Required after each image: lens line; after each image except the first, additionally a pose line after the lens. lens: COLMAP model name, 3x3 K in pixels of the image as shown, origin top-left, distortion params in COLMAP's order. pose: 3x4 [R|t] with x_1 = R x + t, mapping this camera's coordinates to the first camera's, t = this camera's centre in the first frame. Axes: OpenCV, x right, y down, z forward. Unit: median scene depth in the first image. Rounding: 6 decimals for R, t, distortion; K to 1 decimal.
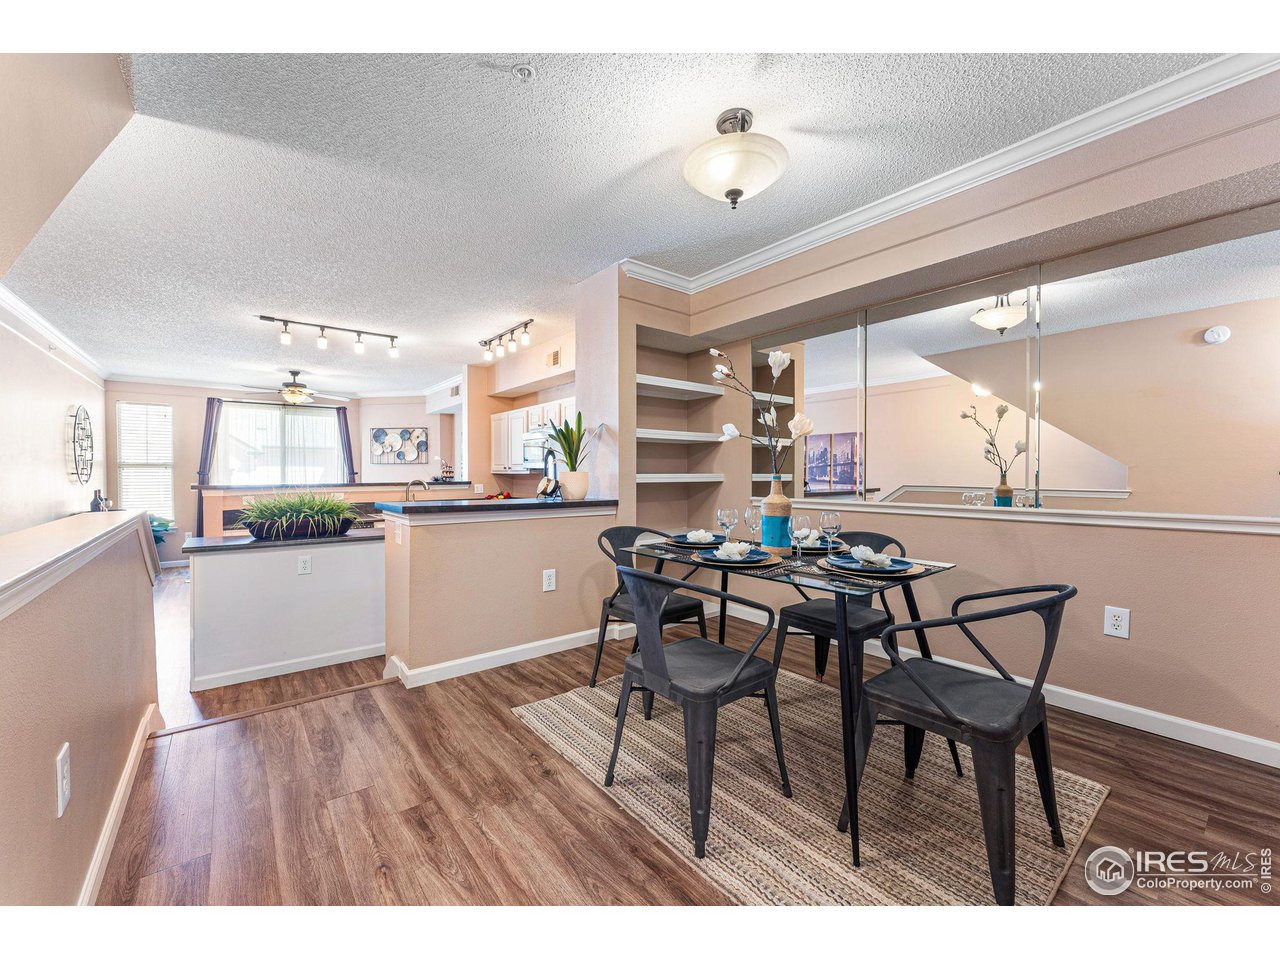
lens RADIAL K [[521.7, 0, 638.4], [0, 521.7, 472.9], [0, 0, 1]] dist [0.000535, -0.000240]
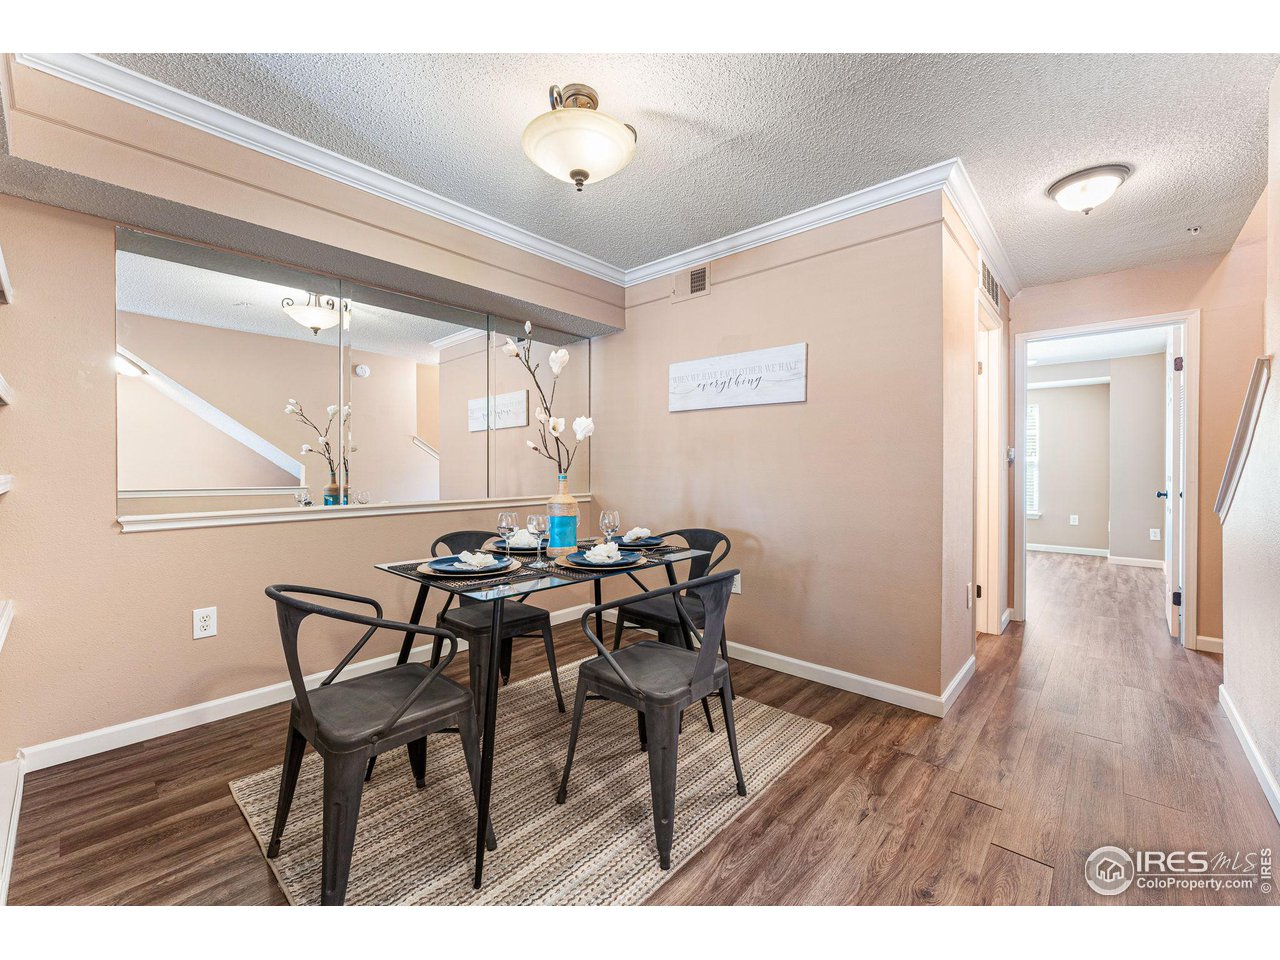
lens RADIAL K [[521.7, 0, 634.9], [0, 521.7, 479.0], [0, 0, 1]] dist [0.000535, -0.000240]
pose [[-0.157104, -0.016350, 0.987447, -0.833351], [0.003533, 0.999847, 0.017118, -0.004957], [-0.987576, 0.006178, -0.157022, 1.181090]]
